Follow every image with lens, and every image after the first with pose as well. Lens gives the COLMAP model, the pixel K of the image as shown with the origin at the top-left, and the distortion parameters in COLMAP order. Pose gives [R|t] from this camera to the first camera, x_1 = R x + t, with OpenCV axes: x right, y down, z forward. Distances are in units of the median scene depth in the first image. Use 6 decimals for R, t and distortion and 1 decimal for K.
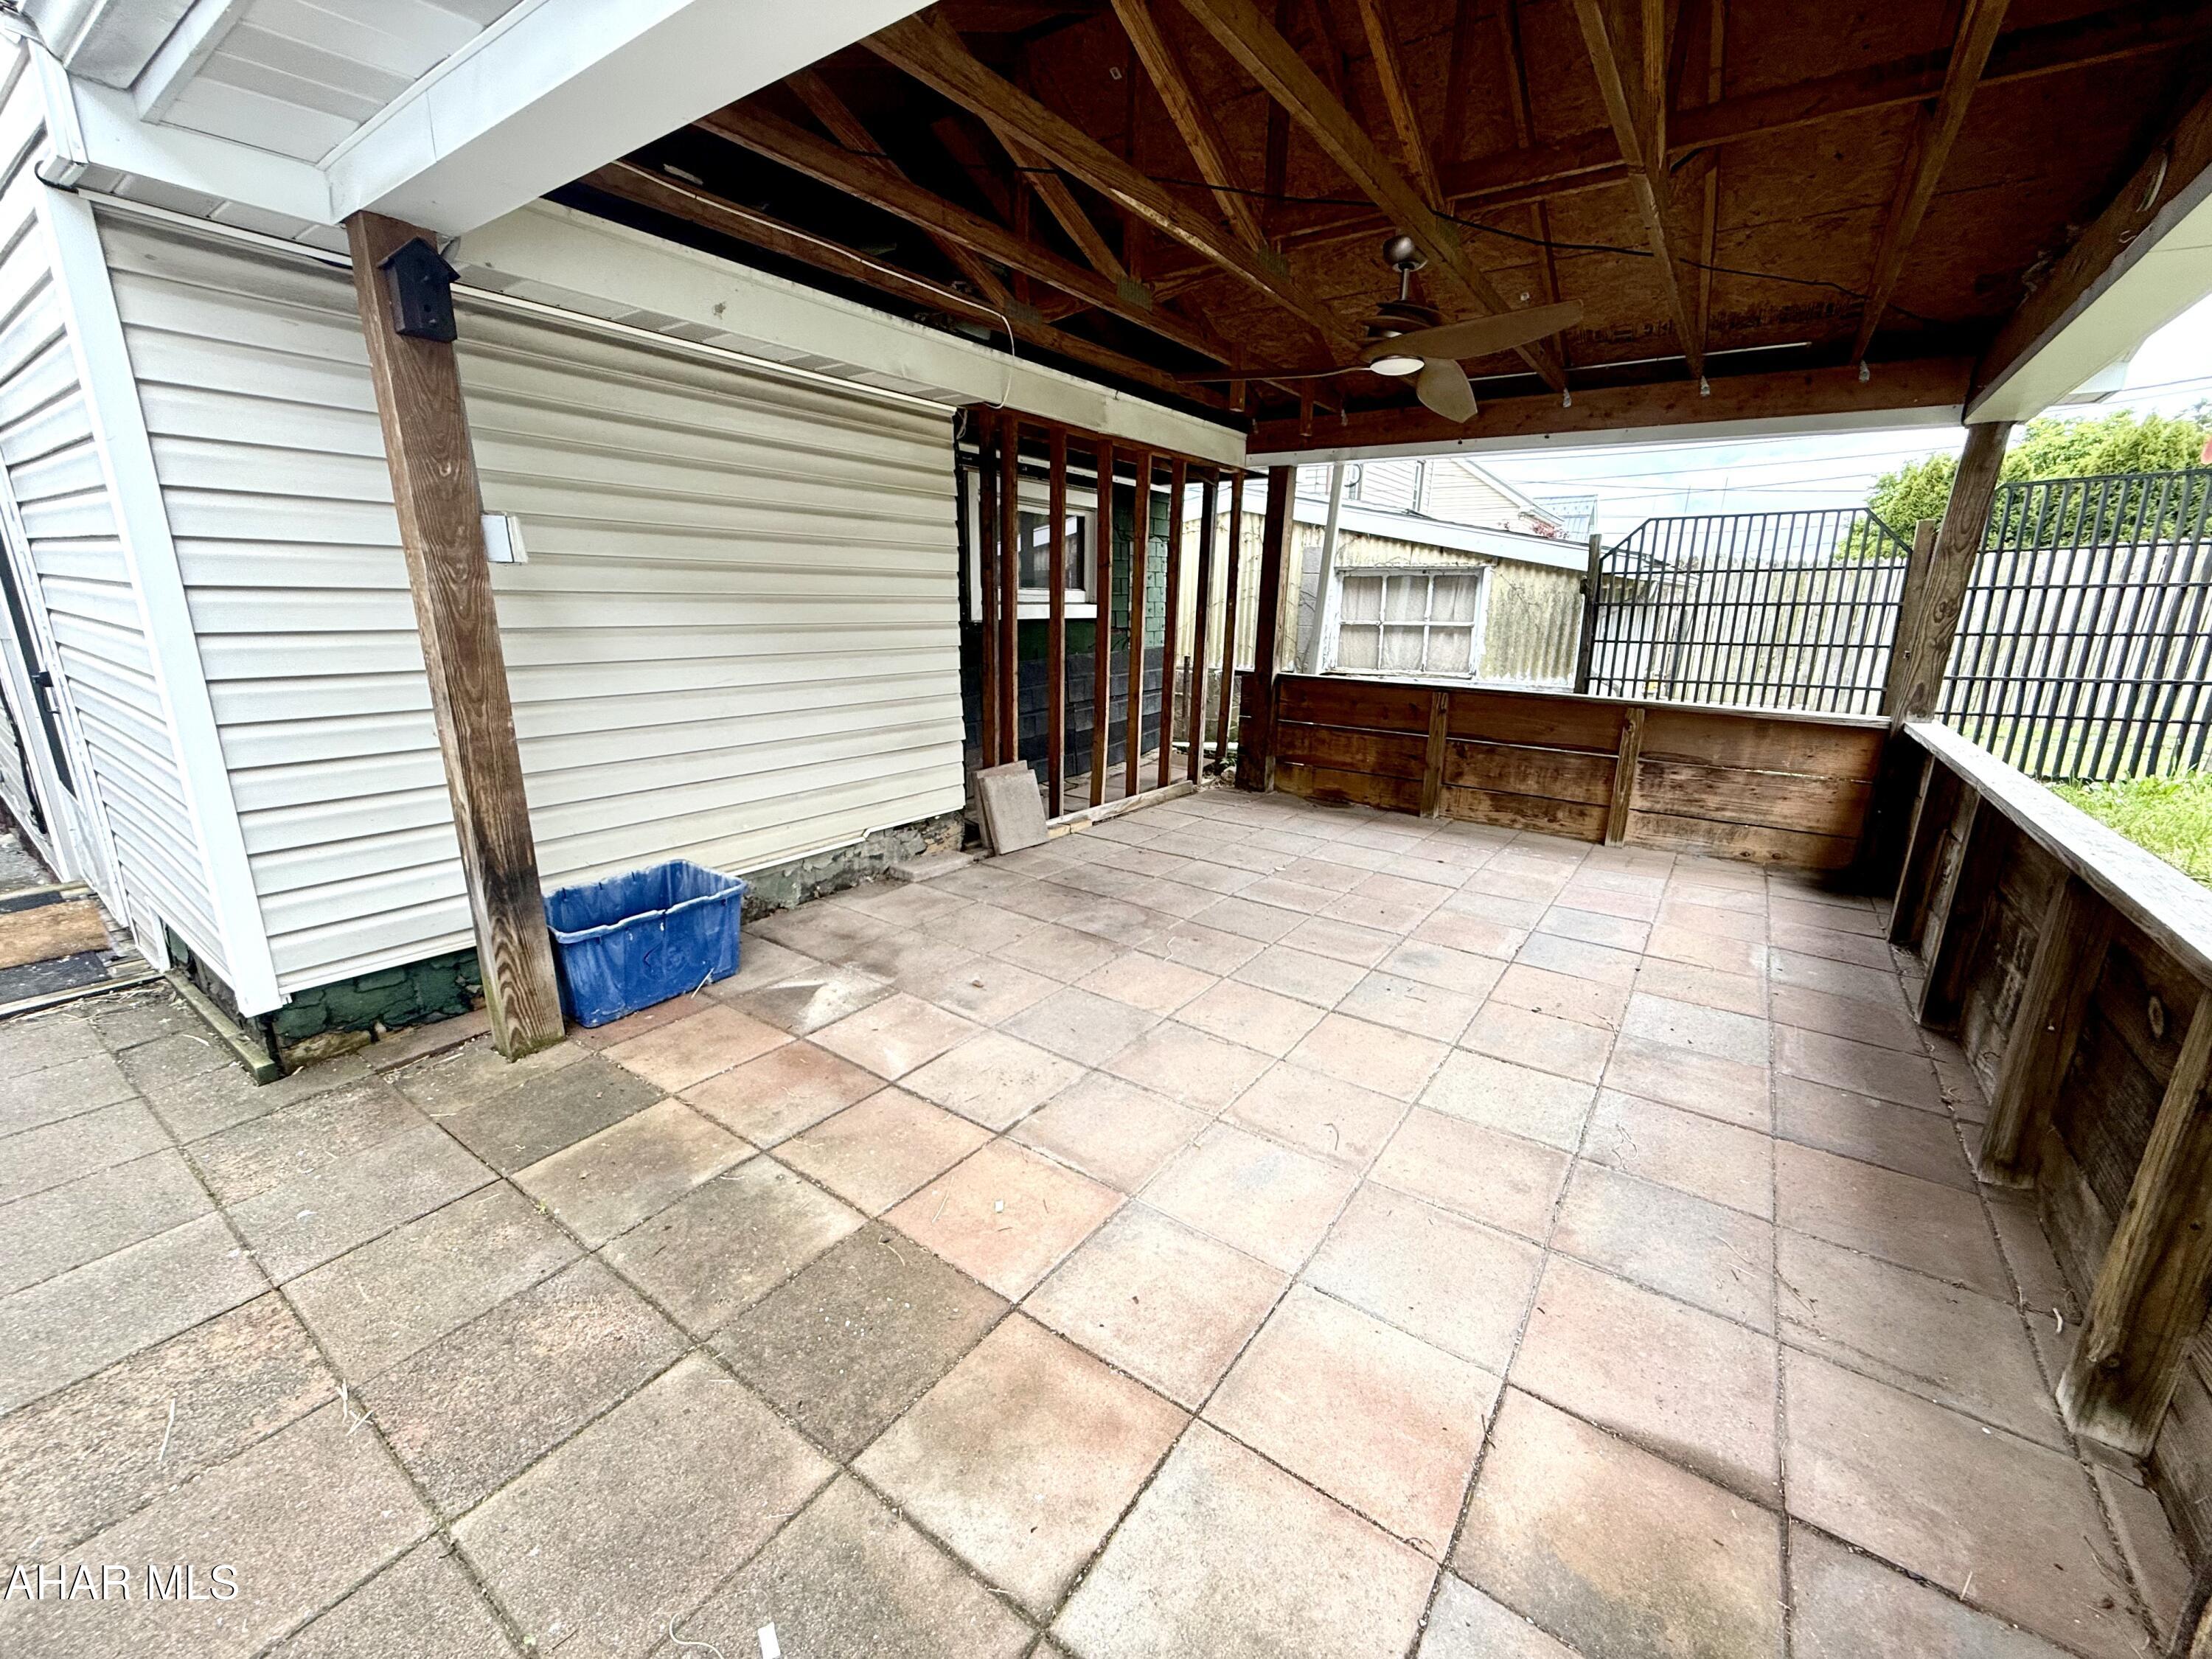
lens RADIAL K [[920.3, 0, 1109.2], [0, 920.3, 828.9], [0, 0, 1]] dist [0.009538, -0.000523]
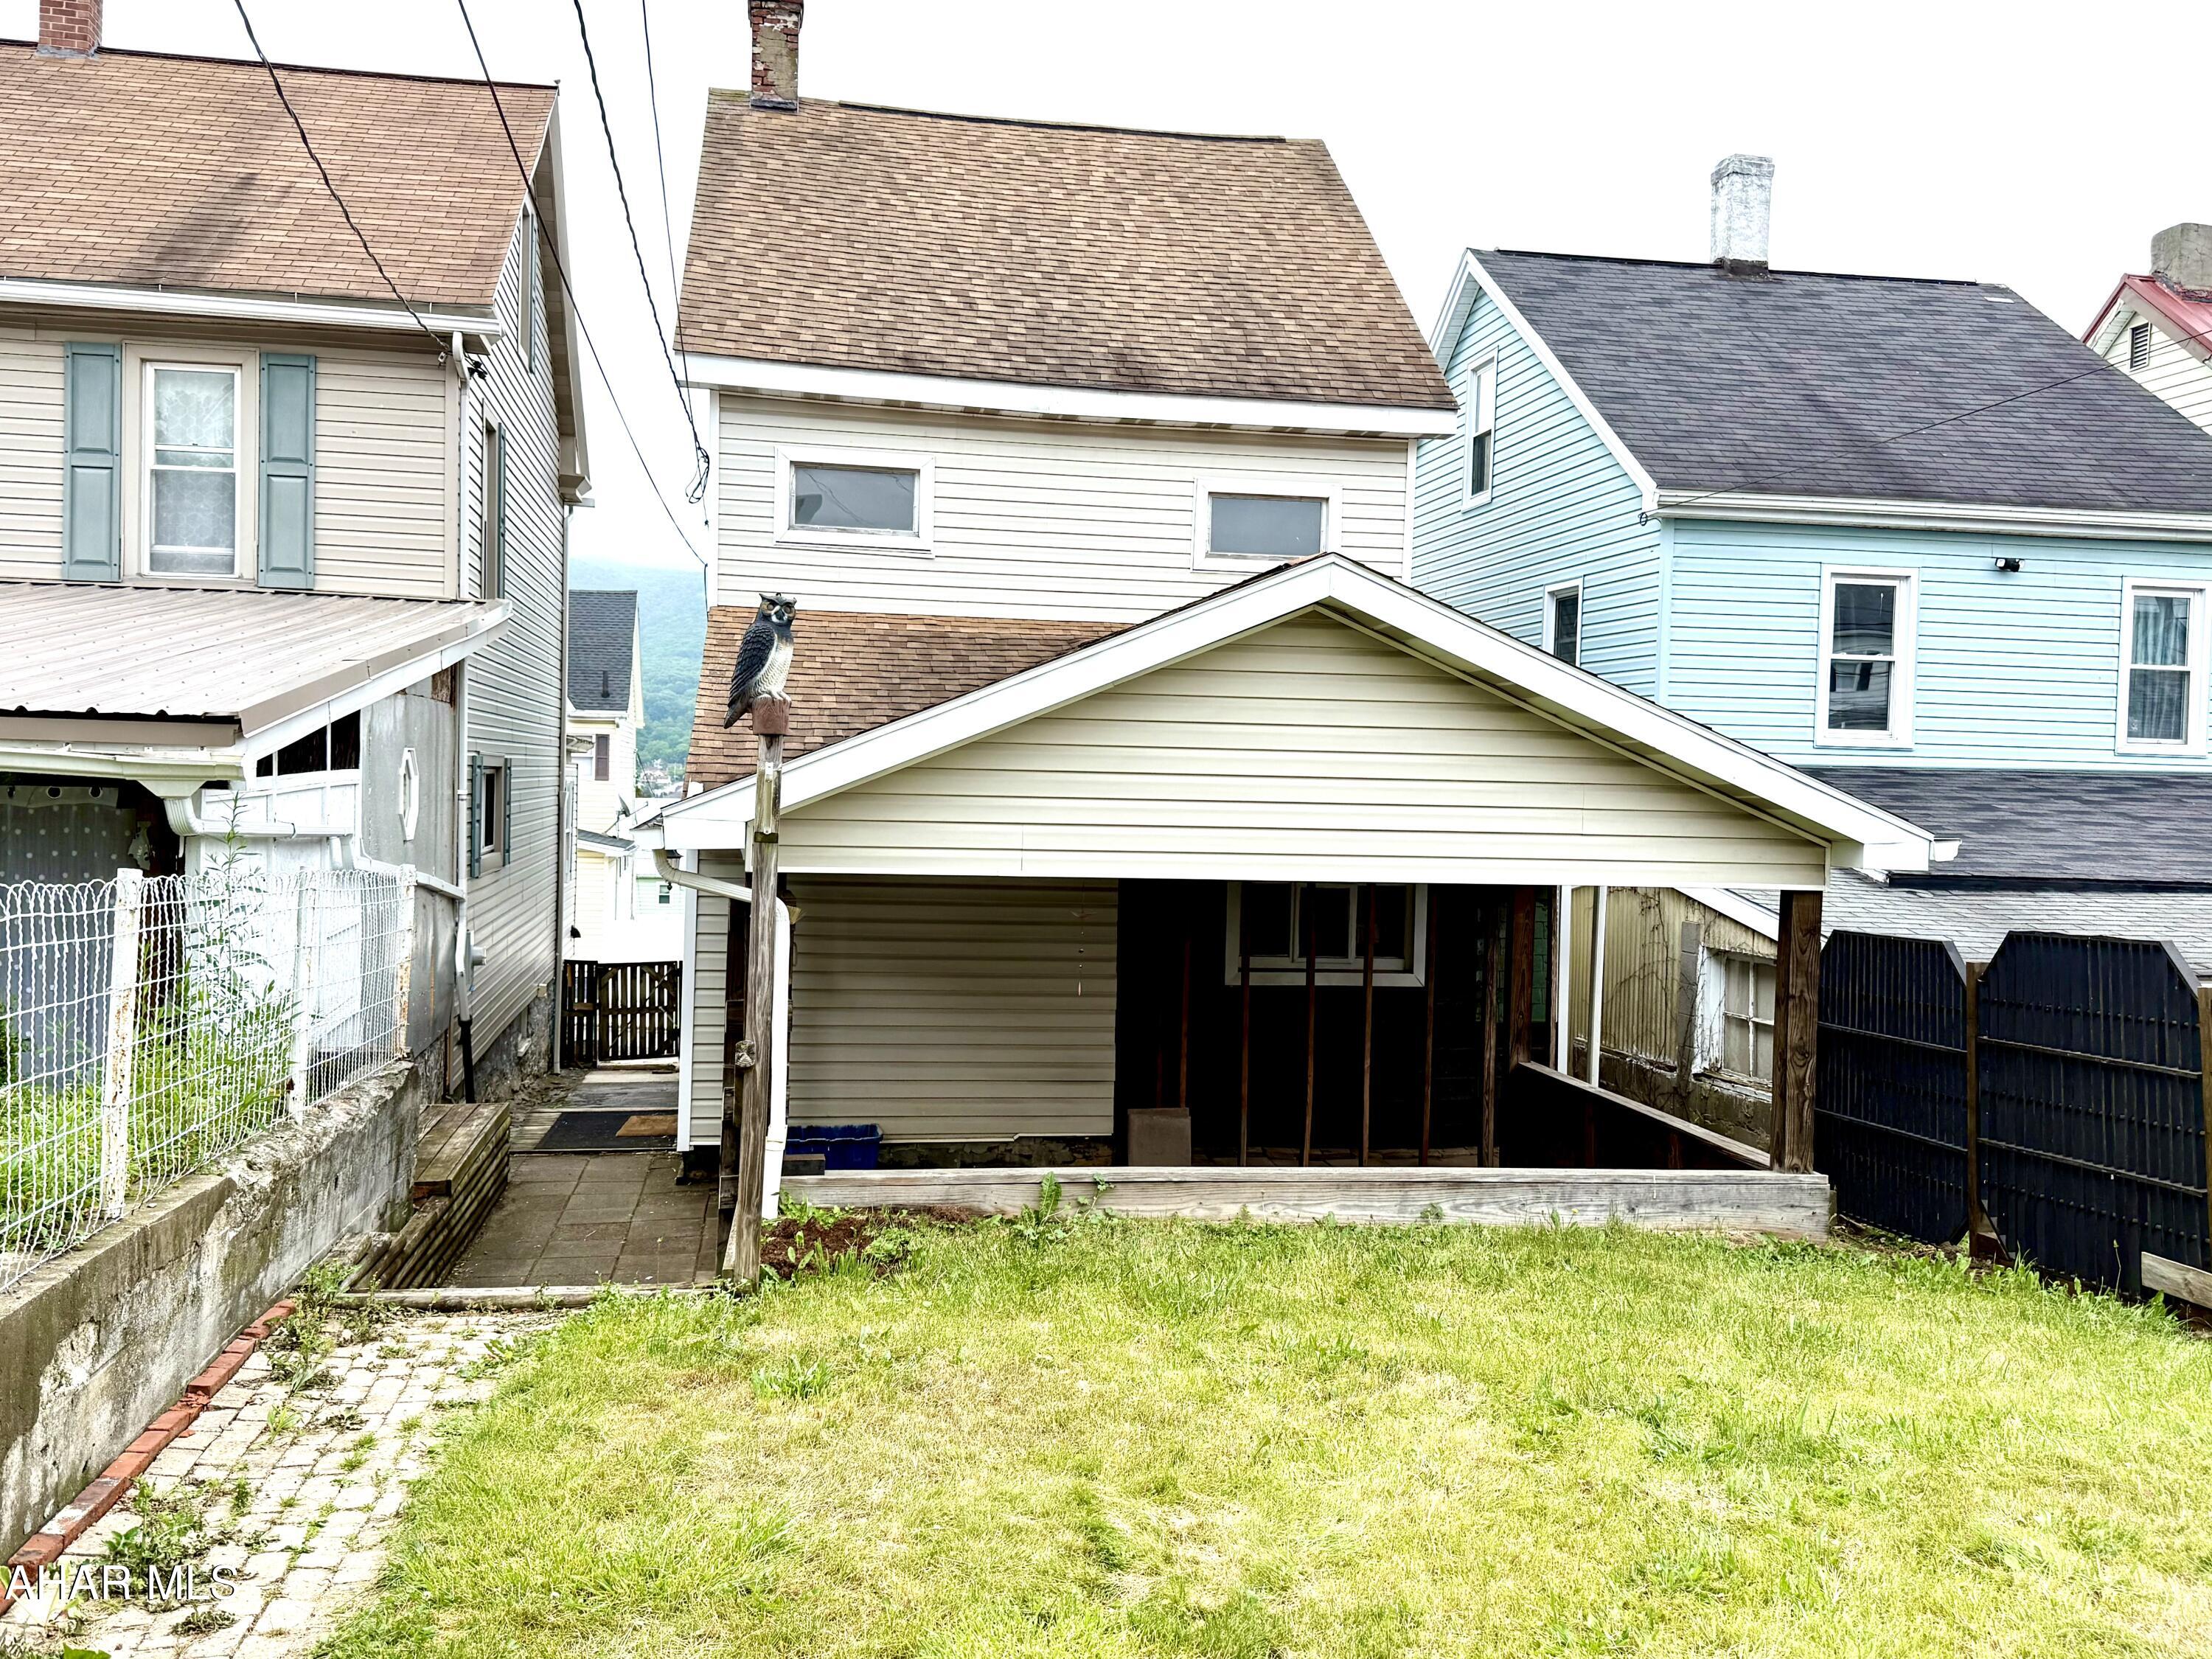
lens RADIAL K [[2060.3, 0, 1105.3], [0, 2060.3, 817.1], [0, 0, 1]] dist [0.049586, 0.000000]
pose [[0.710636, 0.014009, -0.703421, 1.863849], [-0.189694, 0.966591, -0.172389, 0.046698], [0.677505, 0.255940, 0.689551, -1.106441]]
